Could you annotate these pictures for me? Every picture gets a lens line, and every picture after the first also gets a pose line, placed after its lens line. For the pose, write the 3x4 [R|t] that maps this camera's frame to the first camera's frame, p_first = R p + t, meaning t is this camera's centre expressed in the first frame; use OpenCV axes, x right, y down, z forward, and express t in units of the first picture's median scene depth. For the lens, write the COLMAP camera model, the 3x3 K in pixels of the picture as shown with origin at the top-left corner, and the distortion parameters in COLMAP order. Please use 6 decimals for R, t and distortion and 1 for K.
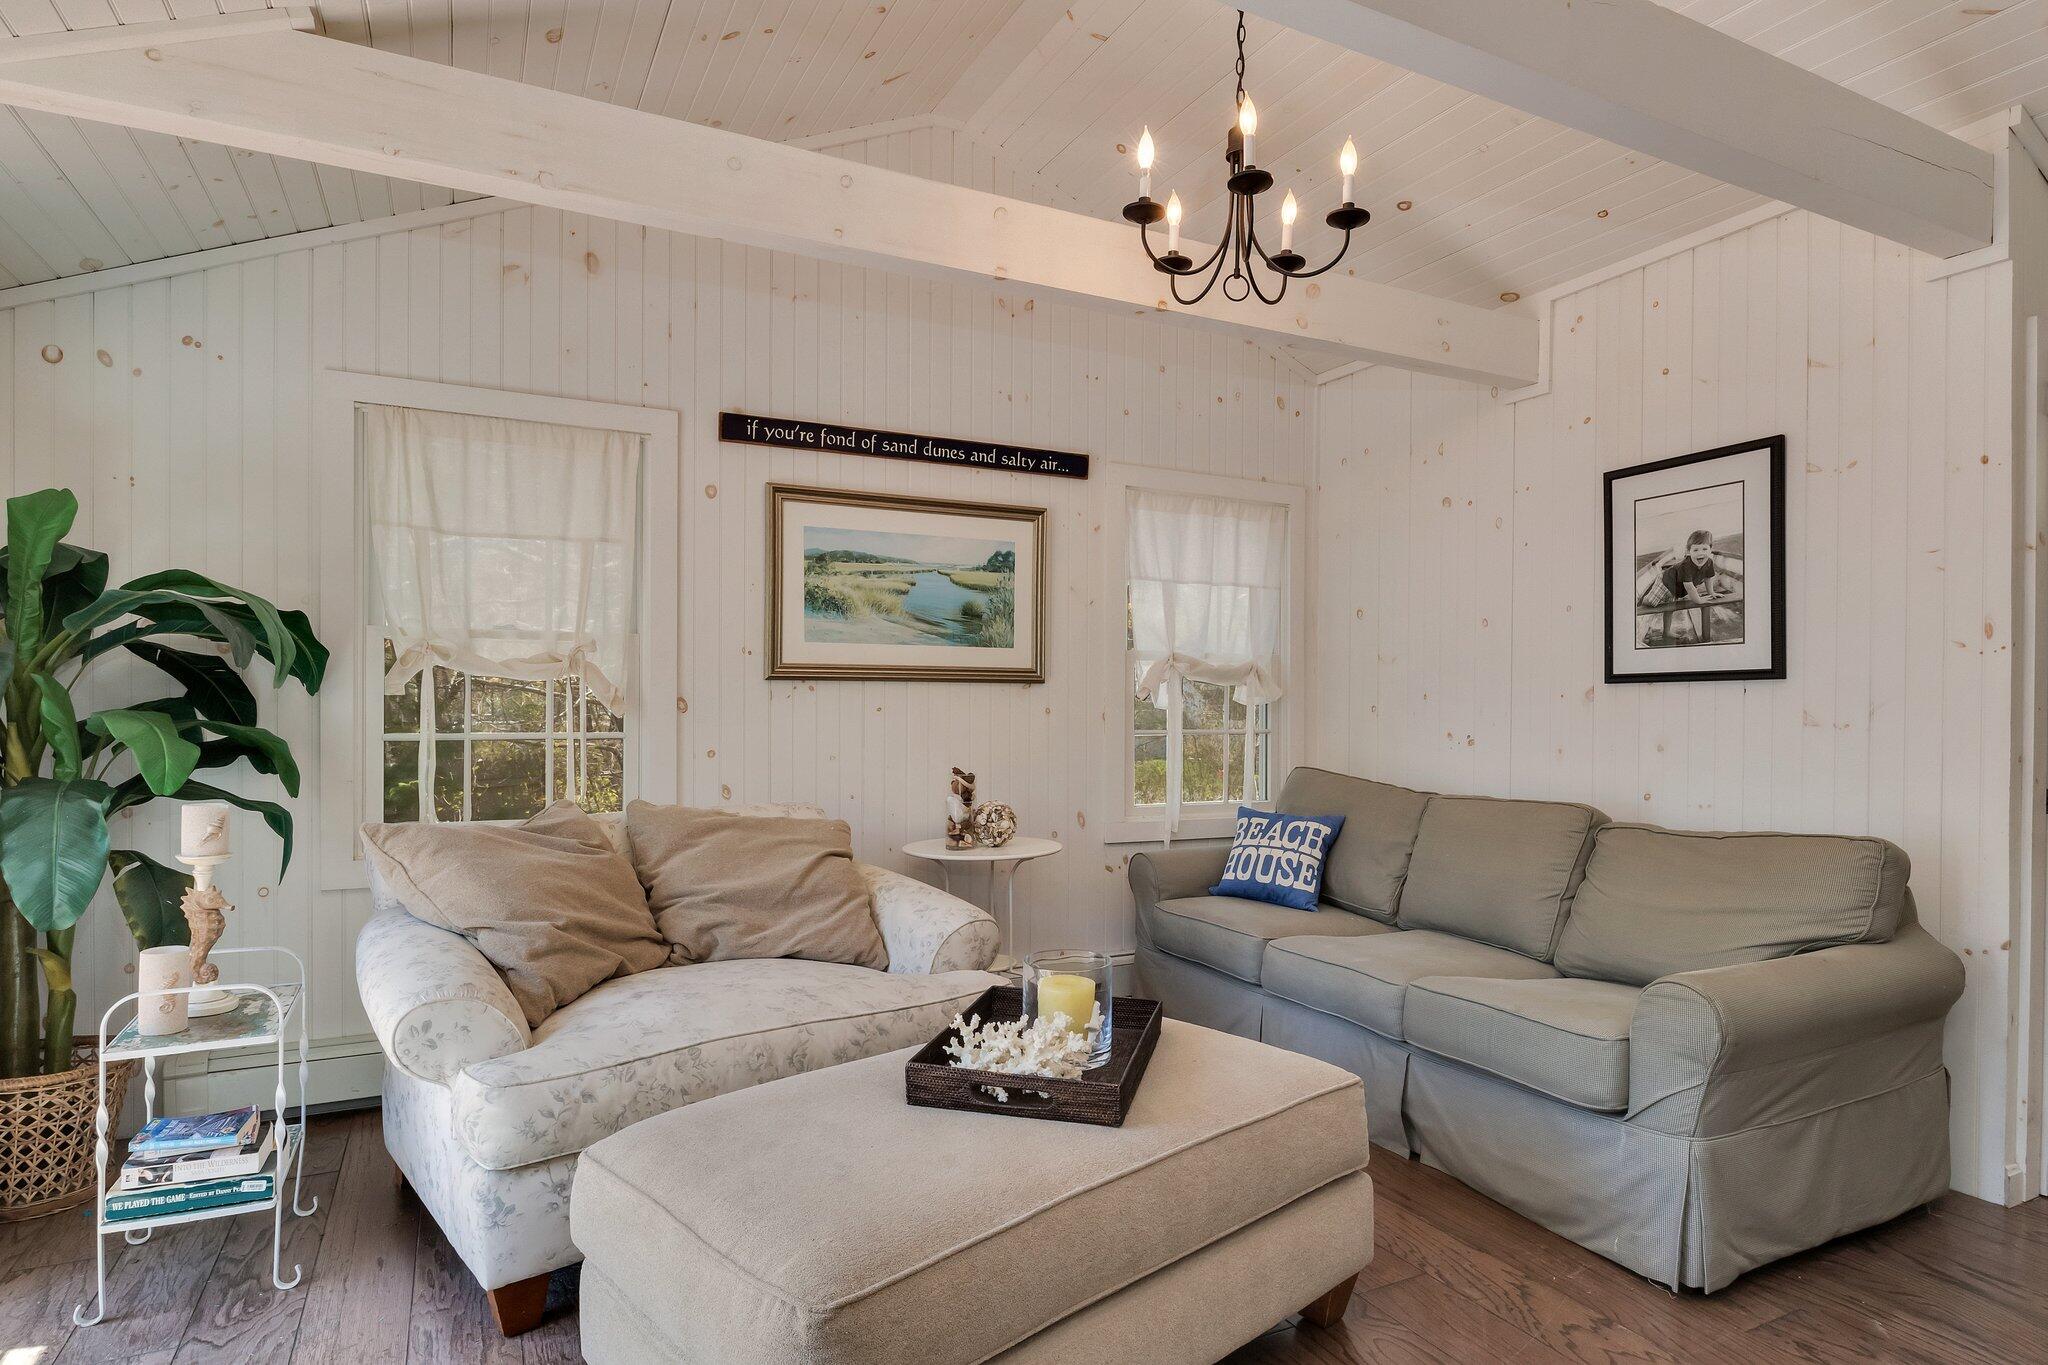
lens RADIAL K [[1121.8, 0, 1024.5], [0, 1121.8, 699.6], [0, 0, 1]] dist [-0.005810, -0.001450]
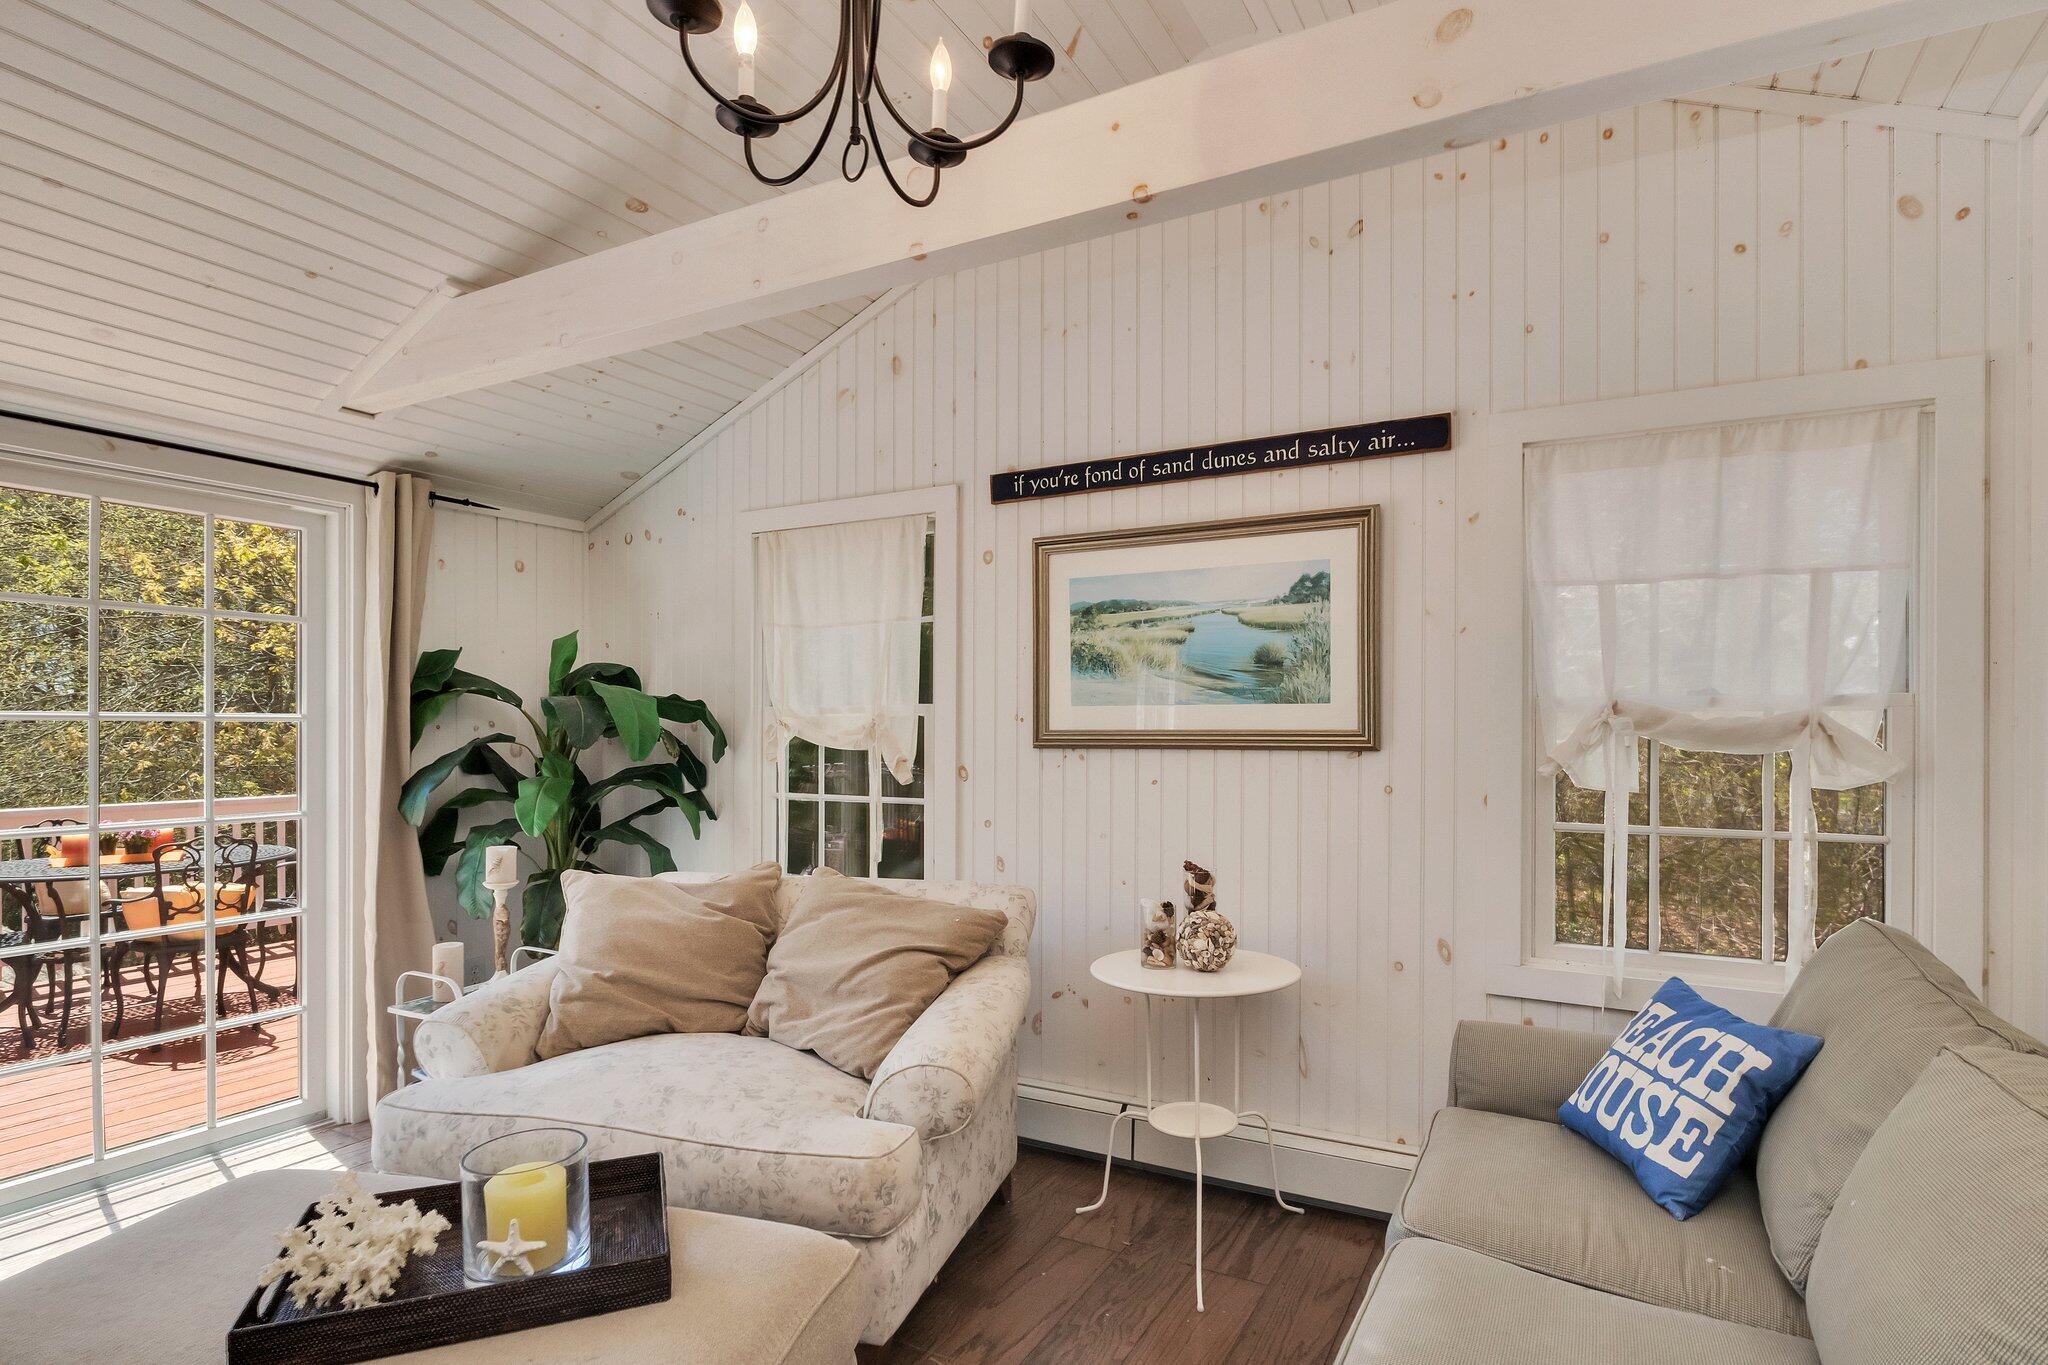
lens RADIAL K [[1033.5, 0, 1054.0], [0, 1033.5, 718.9], [0, 0, 1]] dist [-0.008286, 0.000765]
pose [[0.581956, -0.012831, -0.813119, 0.463736], [0.006711, 0.999917, -0.010976, -0.031154], [0.813193, 0.000931, 0.581994, 0.488923]]
